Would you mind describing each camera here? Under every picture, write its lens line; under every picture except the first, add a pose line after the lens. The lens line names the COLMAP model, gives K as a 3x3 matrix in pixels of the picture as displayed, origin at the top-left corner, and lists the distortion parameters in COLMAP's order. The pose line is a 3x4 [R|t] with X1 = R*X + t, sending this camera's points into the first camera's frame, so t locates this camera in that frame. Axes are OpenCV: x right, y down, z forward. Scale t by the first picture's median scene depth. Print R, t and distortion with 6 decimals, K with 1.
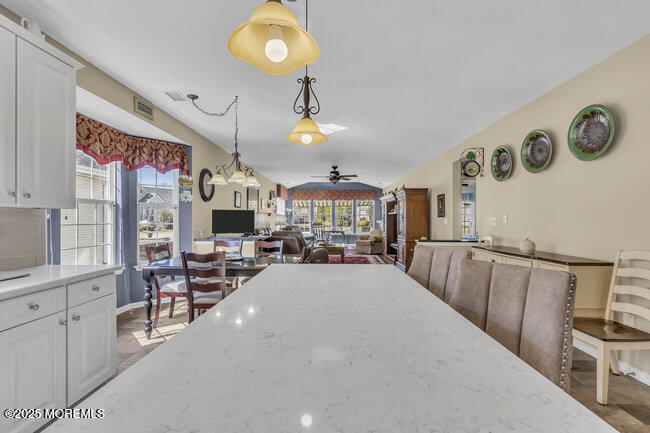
lens RADIAL K [[293.2, 0, 324.7], [0, 293.2, 219.7], [0, 0, 1]] dist [-0.006782, 0.000457]
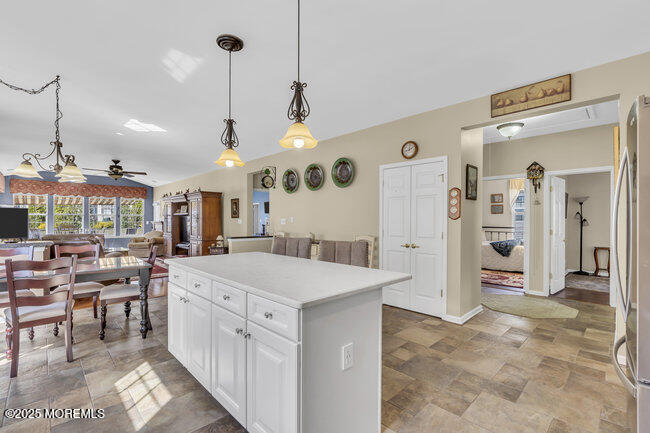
lens RADIAL K [[293.2, 0, 324.9], [0, 293.2, 220.9], [0, 0, 1]] dist [-0.006782, 0.000457]
pose [[0.695422, -0.002515, 0.718597, -0.182059], [0.001502, 0.999997, 0.002047, 0.000575], [-0.718600, -0.000344, 0.695424, -0.074168]]
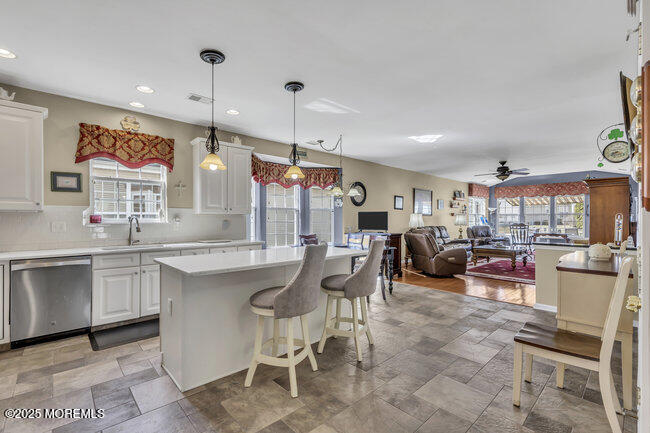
lens RADIAL K [[293.2, 0, 323.9], [0, 293.2, 220.2], [0, 0, 1]] dist [-0.006782, 0.000457]
pose [[0.697566, 0.004444, -0.716507, 0.334827], [-0.003041, 0.999990, 0.003242, -0.000021], [0.716514, -0.000082, 0.697573, -0.044197]]
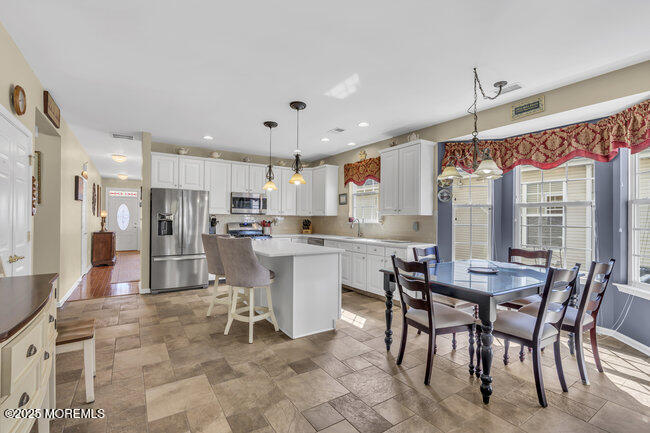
lens RADIAL K [[293.2, 0, 311.1], [0, 293.2, 218.8], [0, 0, 1]] dist [-0.006782, 0.000457]
pose [[-0.833286, -0.018799, -0.552523, 0.245355], [-0.016580, 0.999822, -0.009012, 0.005700], [0.552594, 0.001651, -0.833449, 0.666786]]
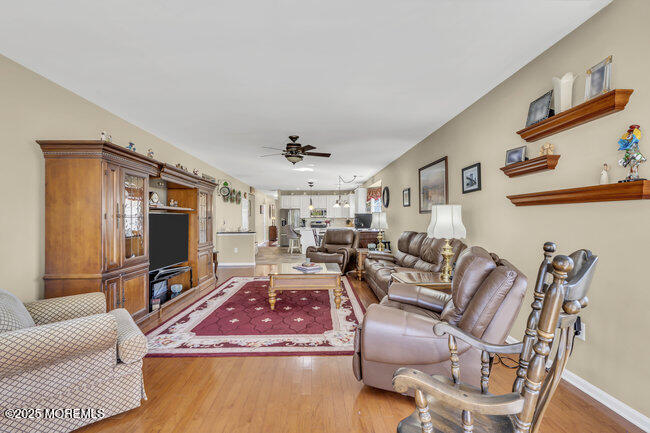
lens RADIAL K [[293.2, 0, 325.6], [0, 293.2, 217.3], [0, 0, 1]] dist [-0.006782, 0.000457]
pose [[-0.998687, 0.000017, -0.051222, -0.018202], [0.000270, 0.999988, -0.004934, -0.004326], [0.051222, -0.004942, -0.998675, 1.806193]]
